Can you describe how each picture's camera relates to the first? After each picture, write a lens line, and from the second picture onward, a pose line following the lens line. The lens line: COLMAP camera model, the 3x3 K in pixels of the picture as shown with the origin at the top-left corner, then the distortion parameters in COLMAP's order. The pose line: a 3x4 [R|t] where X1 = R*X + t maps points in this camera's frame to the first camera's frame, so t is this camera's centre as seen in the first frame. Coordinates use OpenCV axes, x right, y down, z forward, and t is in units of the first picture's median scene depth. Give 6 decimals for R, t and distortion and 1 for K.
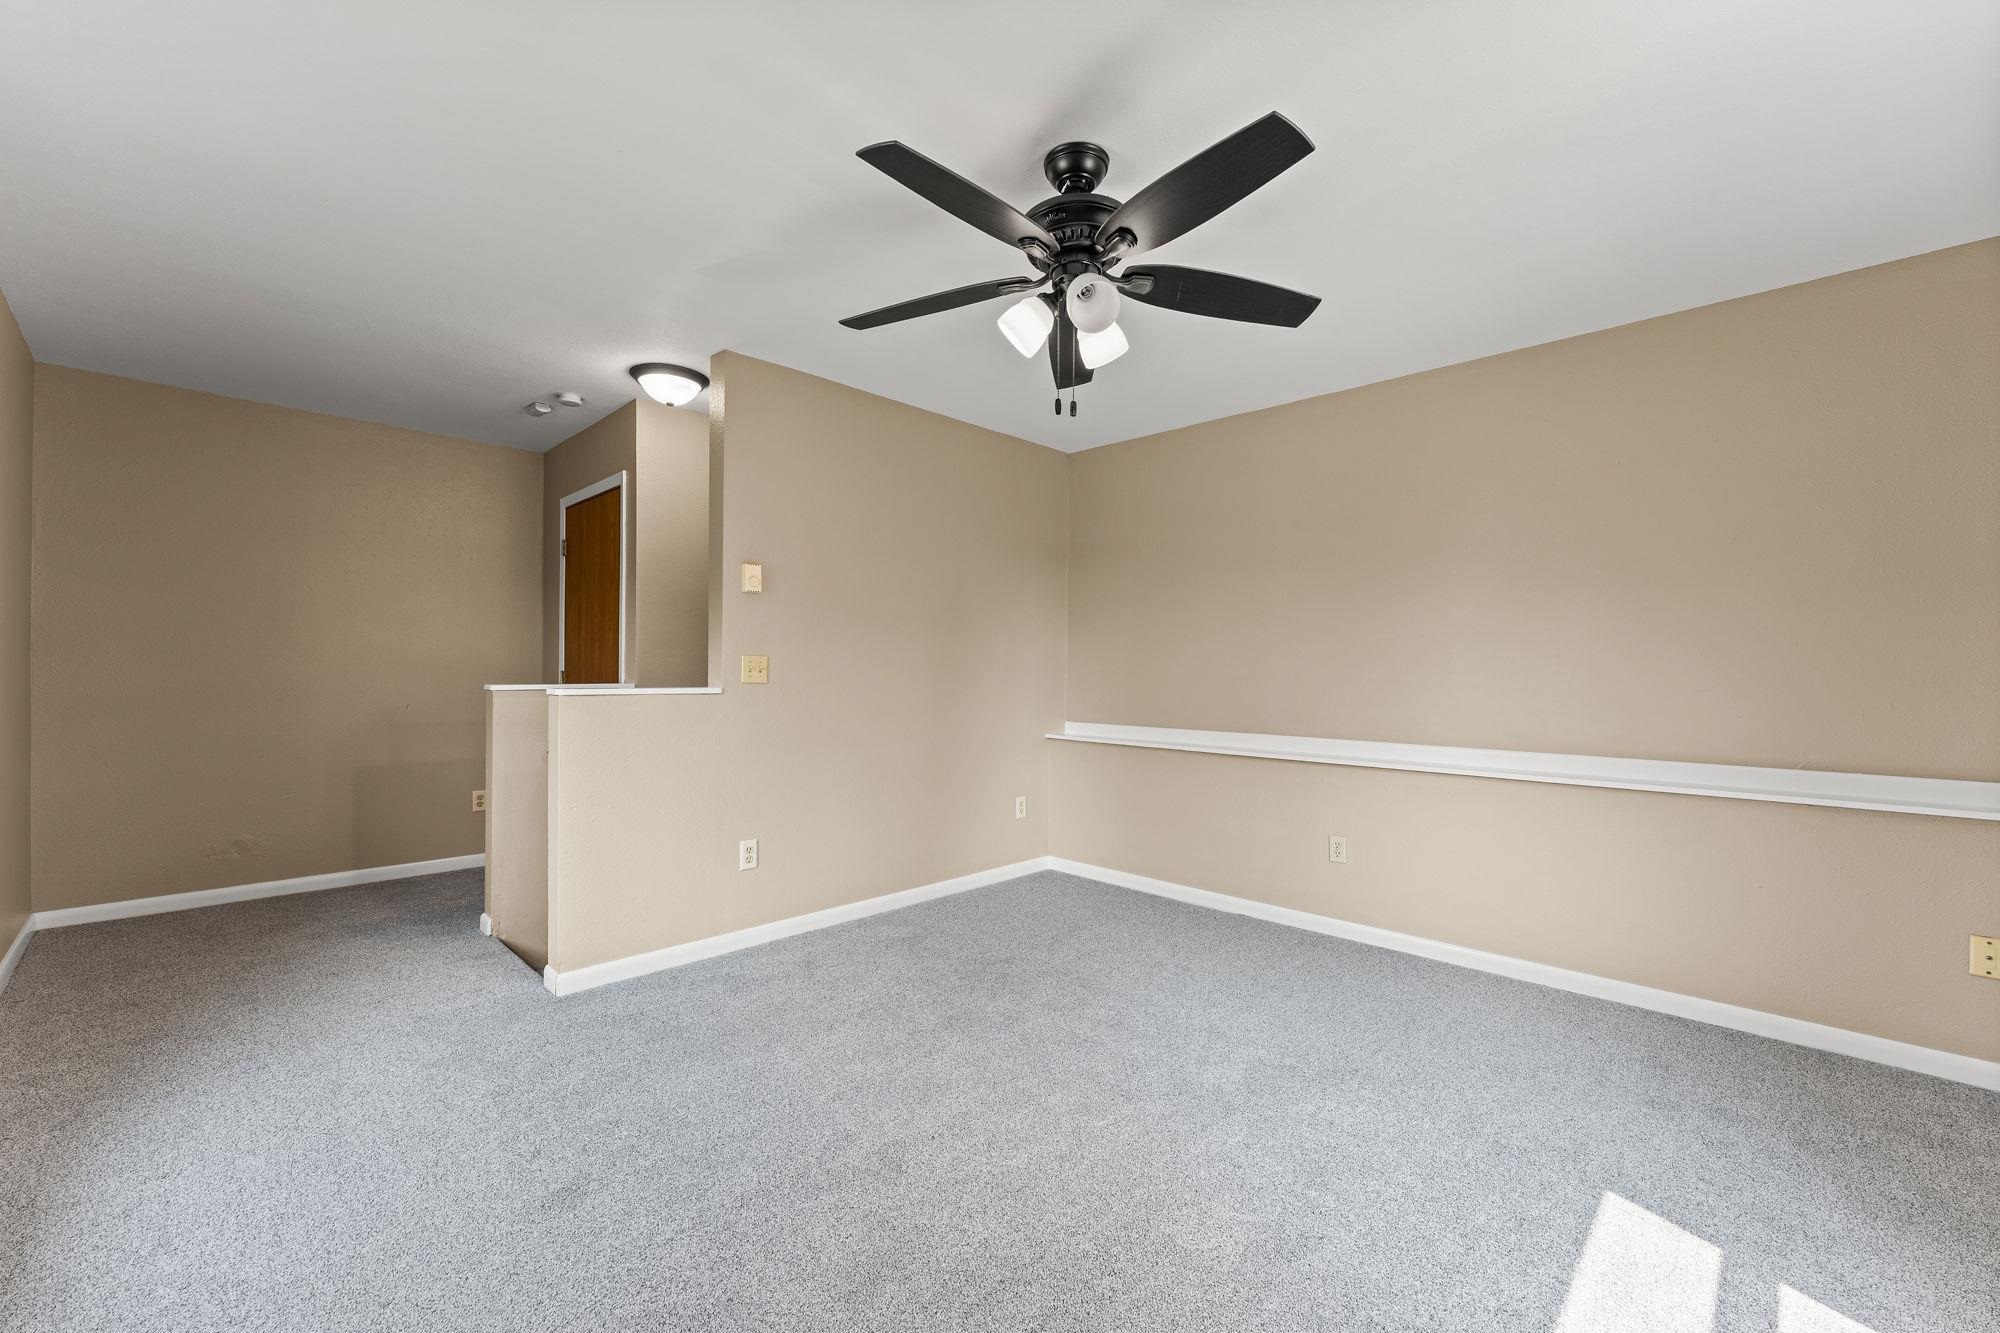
lens RADIAL K [[803.9, 0, 995.8], [0, 803.9, 673.1], [0, 0, 1]] dist [-0.001640, -0.000470]
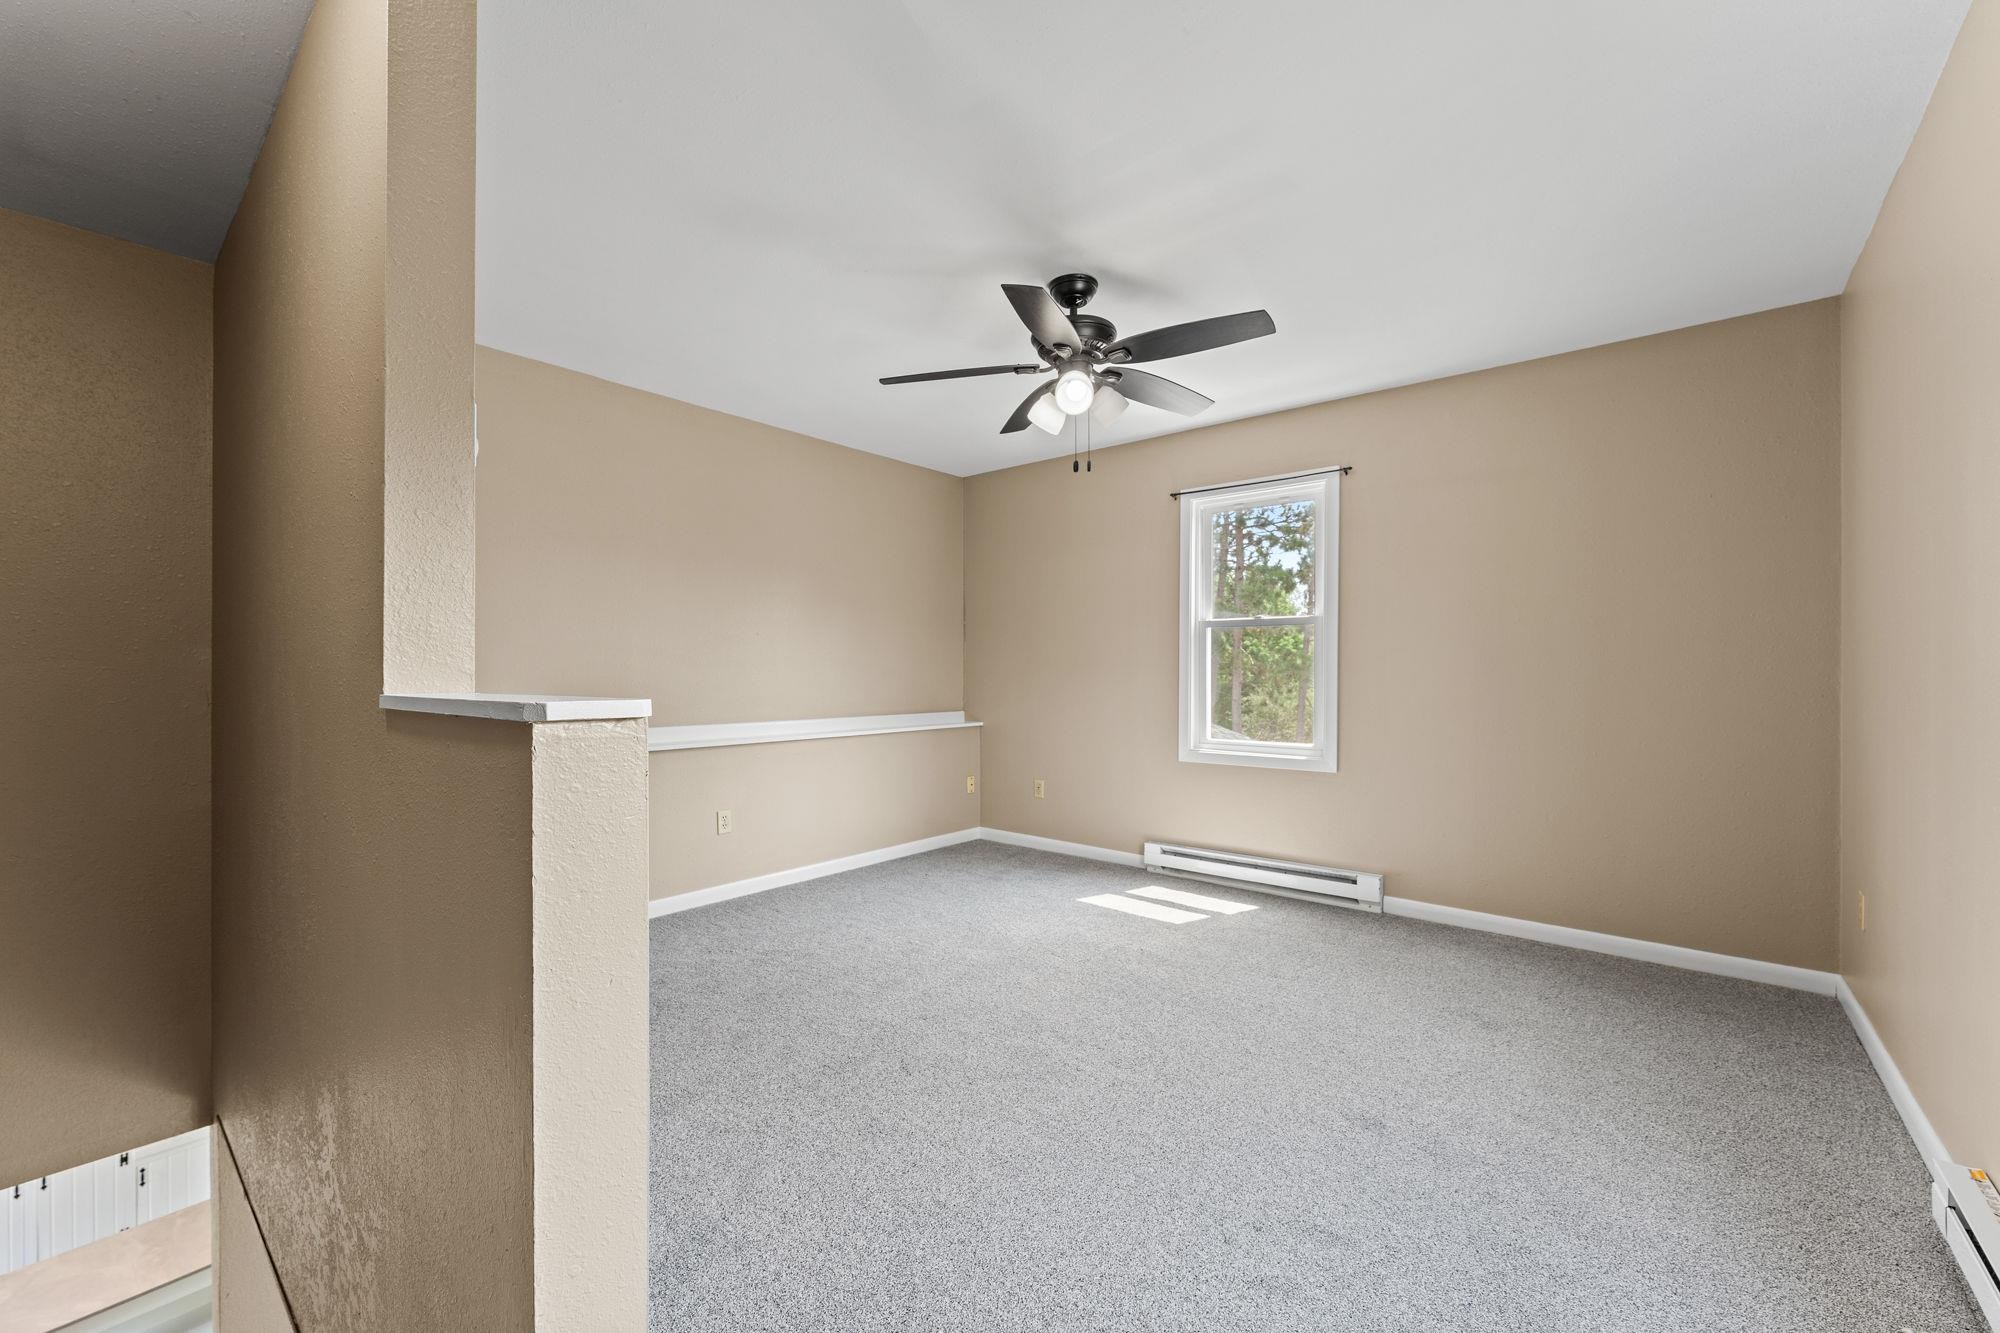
lens RADIAL K [[814.0, 0, 1001.2], [0, 814.0, 656.4], [0, 0, 1]] dist [0.000057, -0.000253]
pose [[-0.081210, 0.003406, 0.996691, -0.828111], [-0.001519, 0.999993, -0.003541, -0.009676], [-0.996696, -0.001801, -0.081205, 0.787774]]
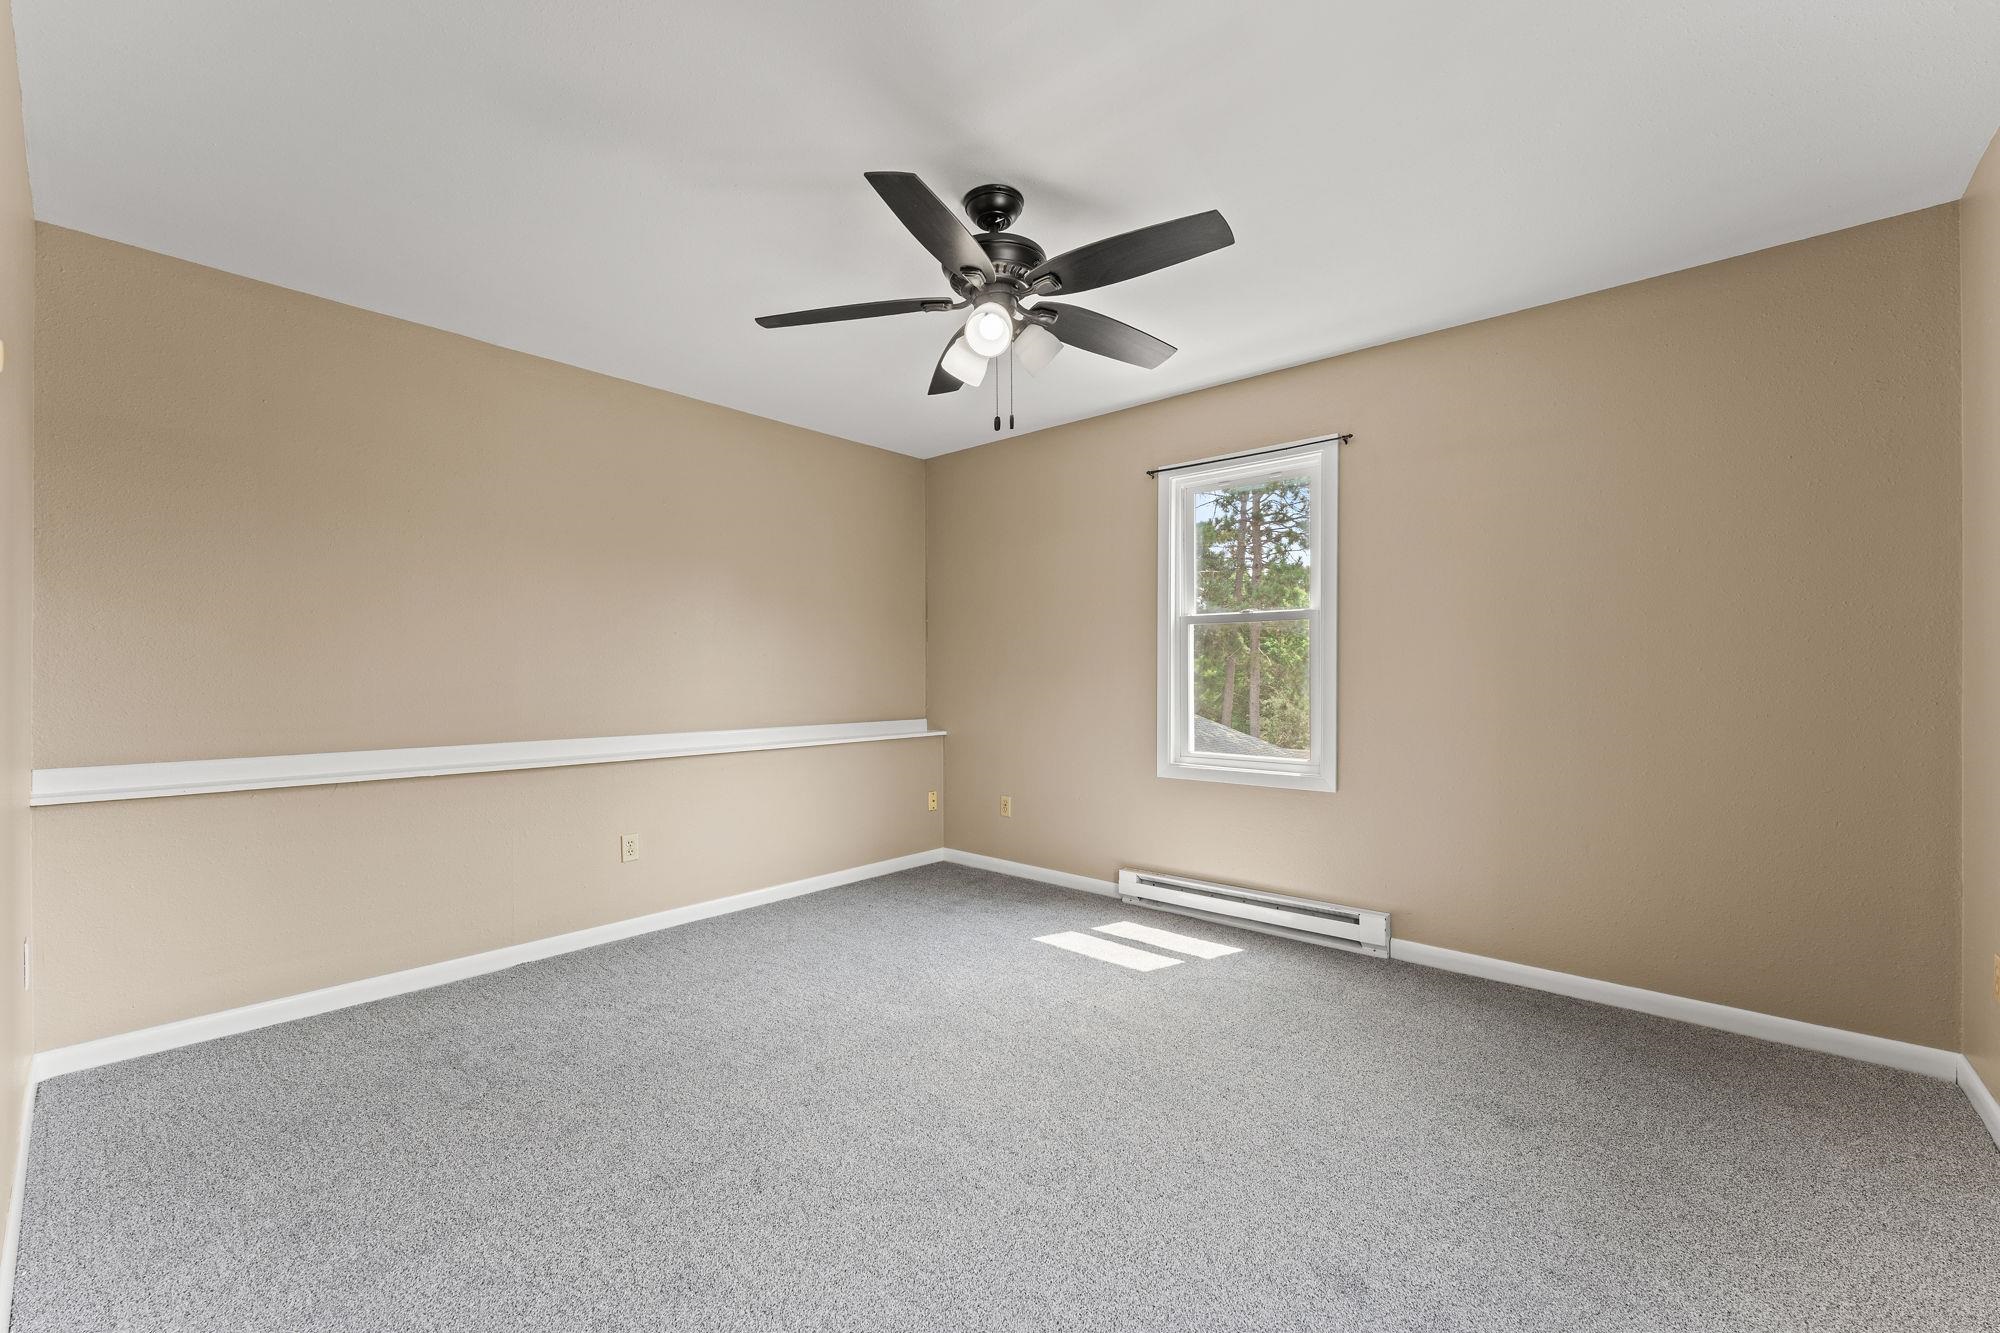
lens RADIAL K [[824.4, 0, 999.1], [0, 824.4, 659.4], [0, 0, 1]] dist [-0.001867, -0.000127]
pose [[-0.055533, 0.003035, 0.998452, -0.679543], [0.001600, 0.999994, -0.002951, -0.008623], [-0.998456, 0.001433, -0.055537, 0.673486]]
